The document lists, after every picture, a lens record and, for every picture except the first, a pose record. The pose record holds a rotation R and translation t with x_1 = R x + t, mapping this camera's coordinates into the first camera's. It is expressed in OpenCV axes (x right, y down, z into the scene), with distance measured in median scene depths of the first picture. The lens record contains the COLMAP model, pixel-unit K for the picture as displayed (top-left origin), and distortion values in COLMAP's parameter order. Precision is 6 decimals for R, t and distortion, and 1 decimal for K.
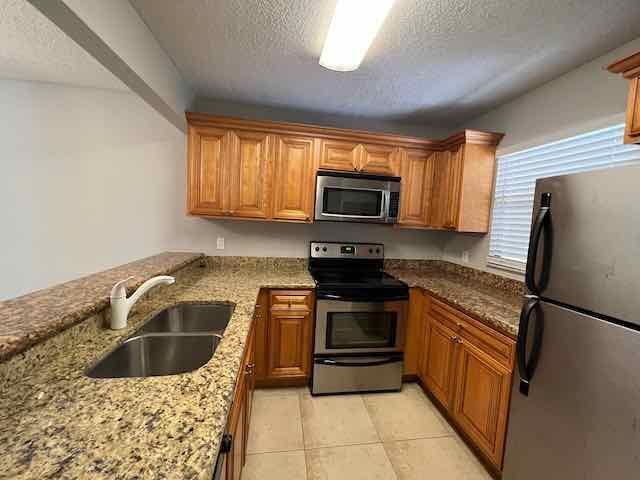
lens RADIAL K [[255.3, 0, 320.0], [0, 255.3, 240.0], [0, 0, 1]] dist [-0.000453, 0.000087]
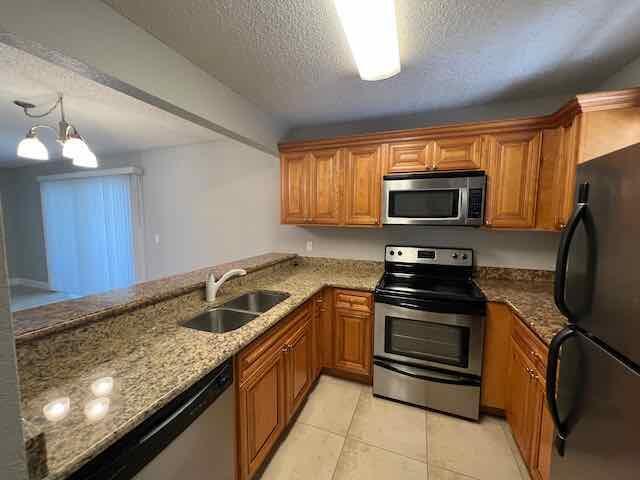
lens RADIAL K [[255.3, 0, 320.0], [0, 255.3, 240.0], [0, 0, 1]] dist [-0.000453, 0.000087]
pose [[0.865768, -0.001761, -0.500442, 0.289947], [-0.003127, 0.999955, -0.008928, -0.006477], [0.500436, 0.009295, 0.865724, -0.003828]]
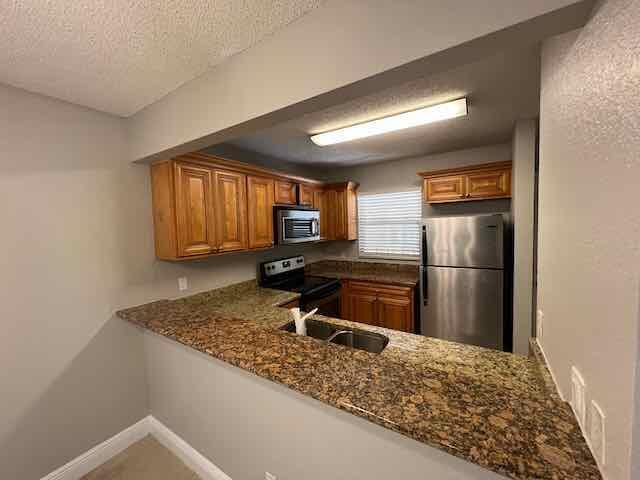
lens RADIAL K [[255.3, 0, 320.0], [0, 255.3, 240.0], [0, 0, 1]] dist [-0.000453, 0.000087]
pose [[0.661097, -0.117767, 0.741001, -0.845139], [0.126730, 0.990942, 0.044426, -0.139513], [-0.739520, 0.064537, 0.670033, 0.024774]]
